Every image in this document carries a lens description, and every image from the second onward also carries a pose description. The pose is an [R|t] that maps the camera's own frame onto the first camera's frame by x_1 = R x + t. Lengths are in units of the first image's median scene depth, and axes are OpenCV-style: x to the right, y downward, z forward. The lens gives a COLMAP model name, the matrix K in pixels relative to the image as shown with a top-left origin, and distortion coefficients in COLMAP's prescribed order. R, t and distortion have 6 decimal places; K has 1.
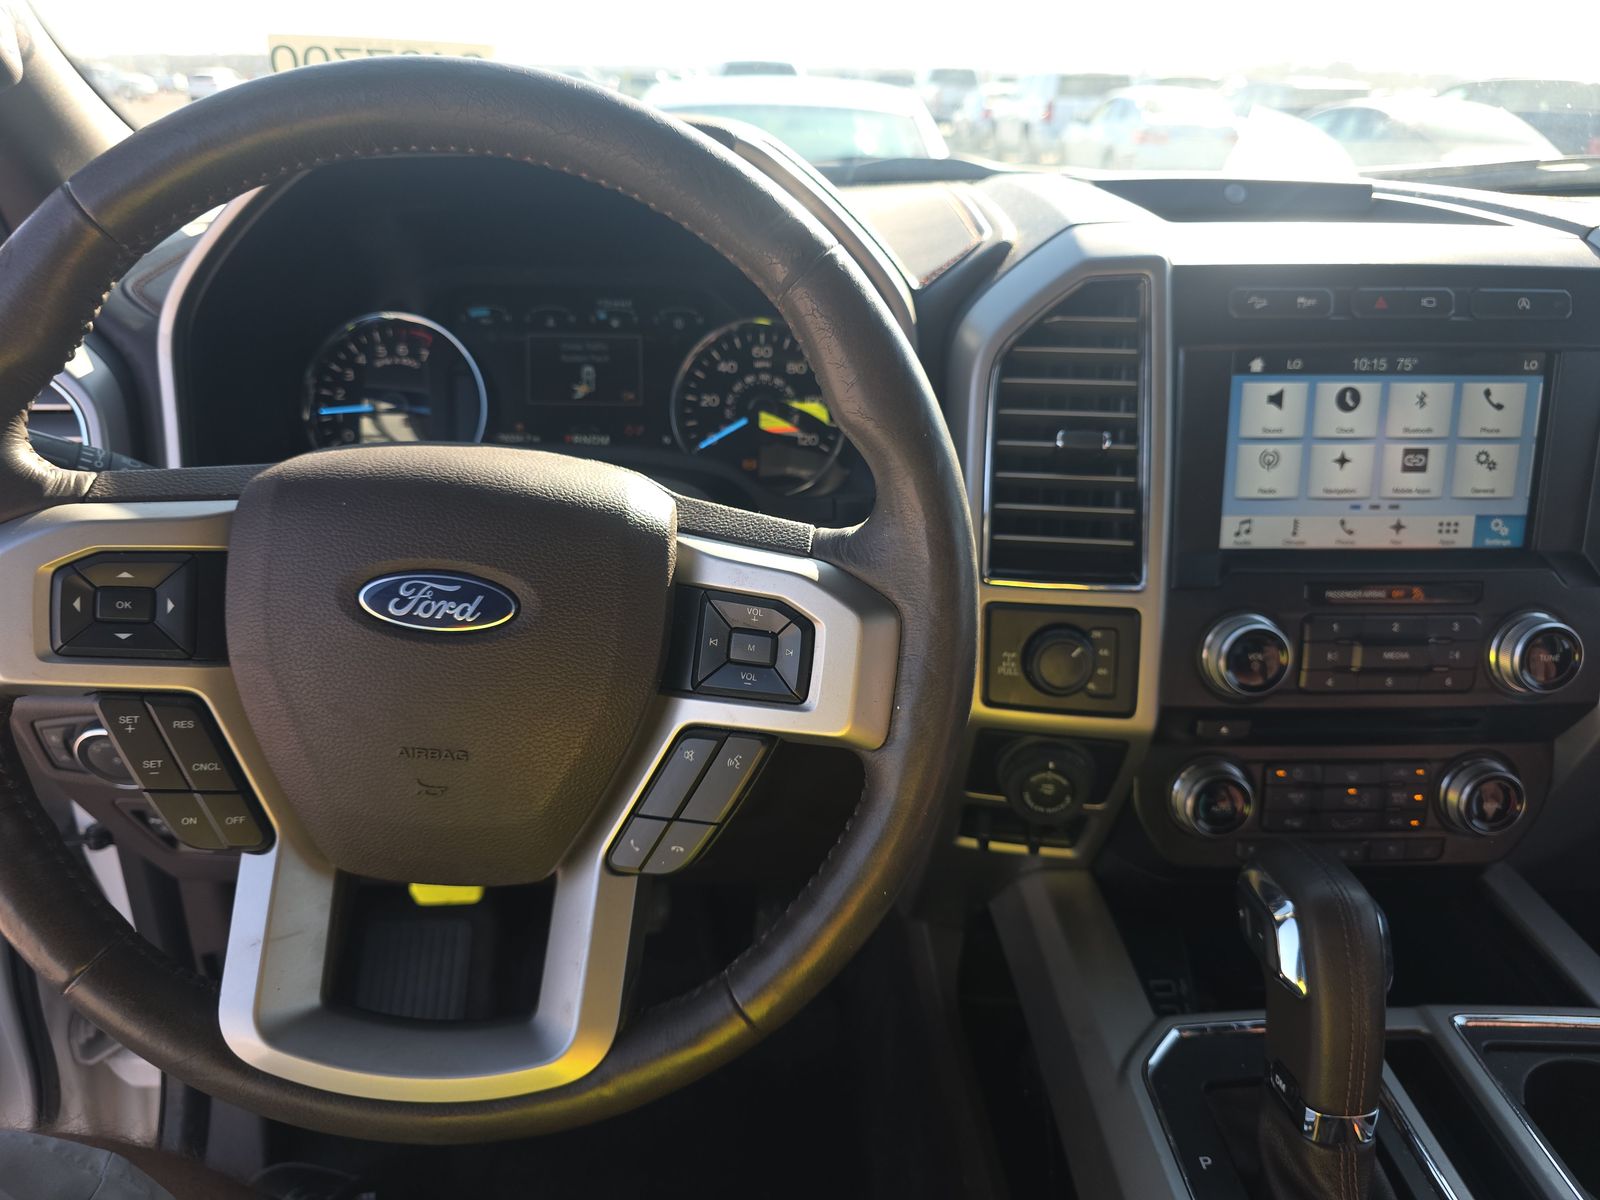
lens RADIAL K [[1086.8, 0, 795.8], [0, 1086.8, 609.1], [0, 0, 1]] dist [0.032065, -0.029917]
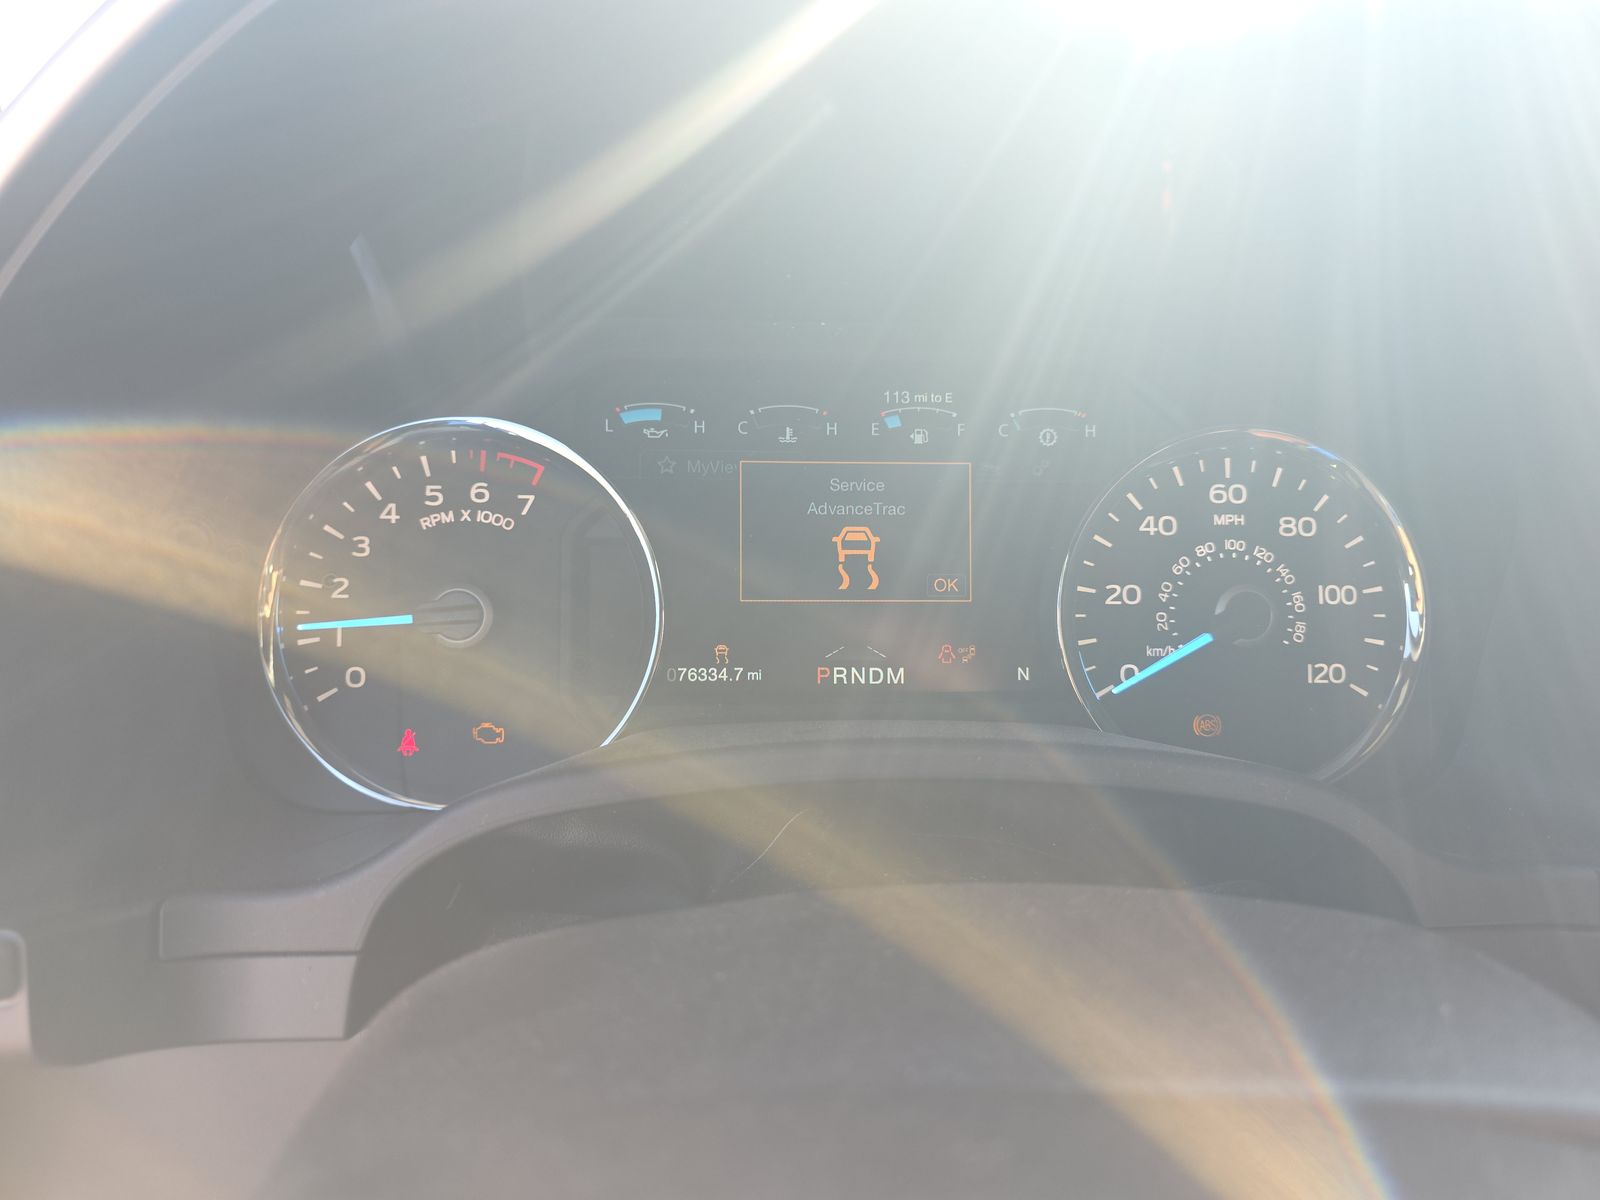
lens RADIAL K [[1086.8, 0, 801.1], [0, 1086.8, 608.1], [0, 0, 1]] dist [0.032065, -0.029917]
pose [[0.999519, -0.004356, 0.030693, -0.407163], [0.008014, 0.992728, -0.120113, -0.225452], [-0.029946, 0.120302, 0.992286, 0.925525]]
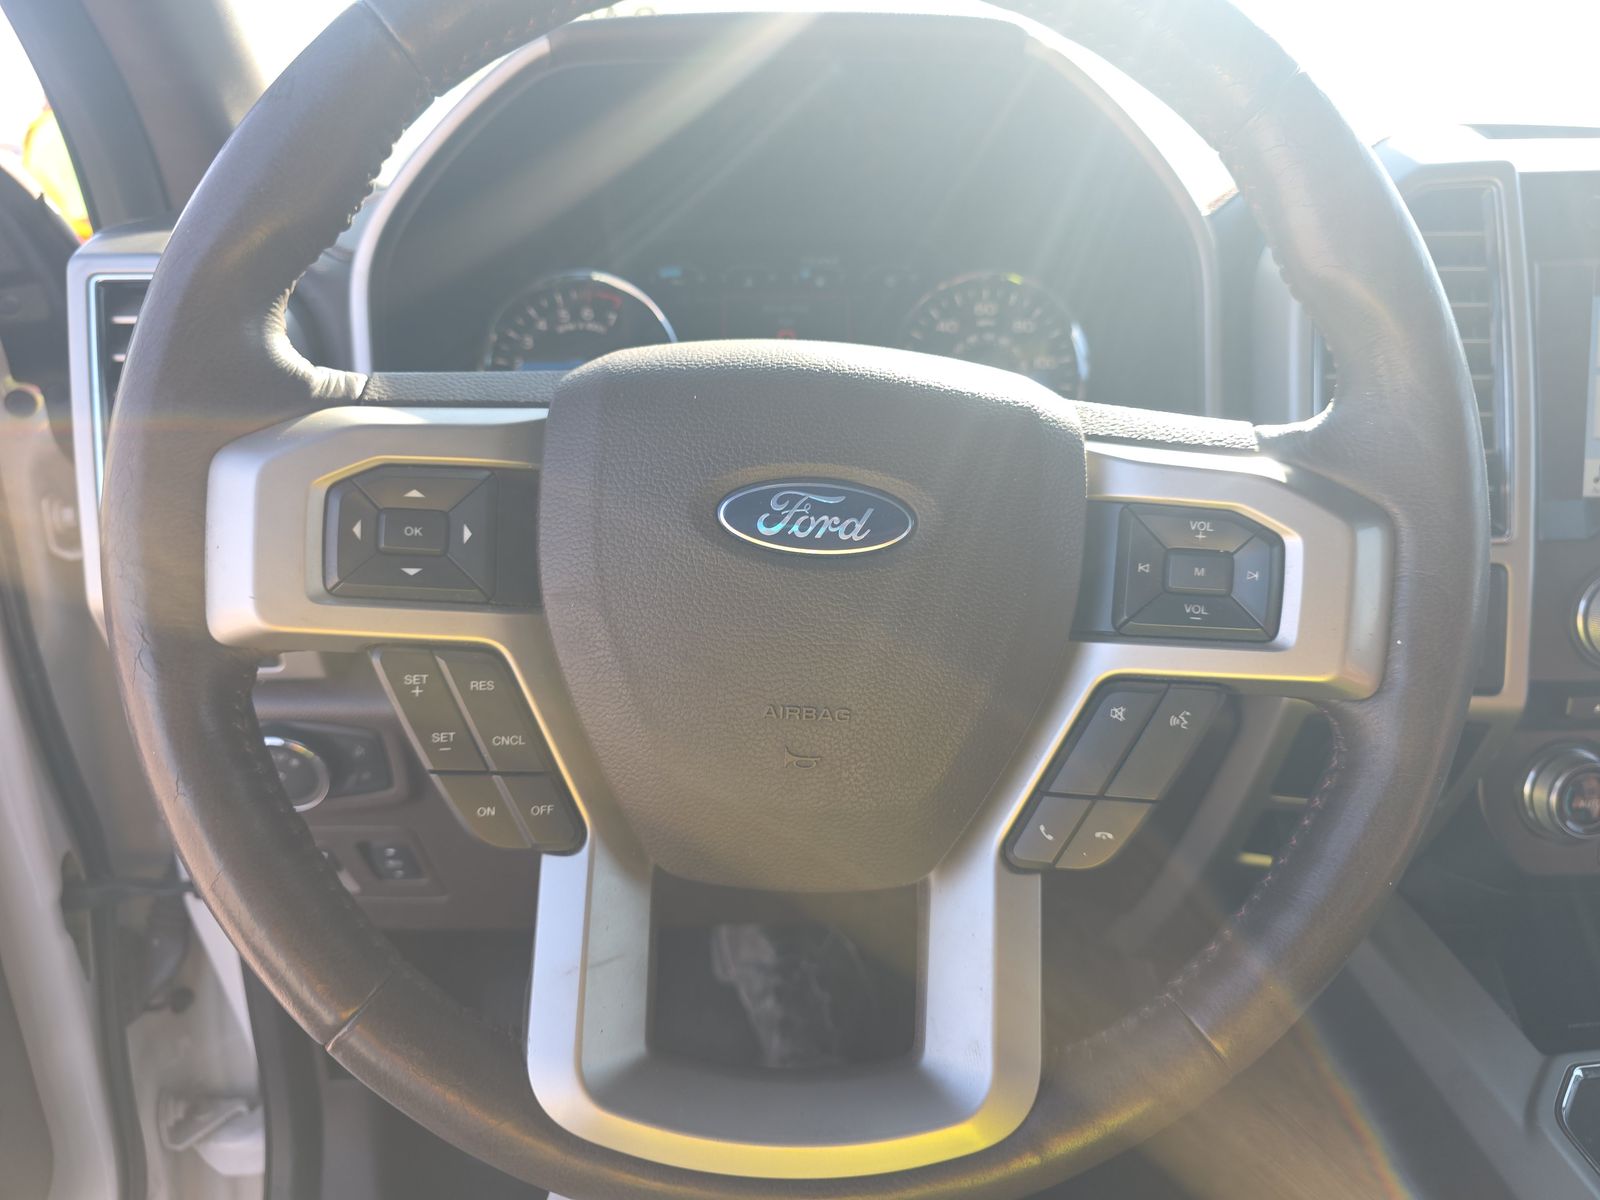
lens RADIAL K [[1086.8, 0, 814.3], [0, 1086.8, 594.6], [0, 0, 1]] dist [0.032065, -0.029917]
pose [[0.999745, -0.021055, 0.008211, -0.319959], [0.021557, 0.997534, -0.066794, 0.095738], [-0.006784, 0.066954, 0.997733, 0.211408]]
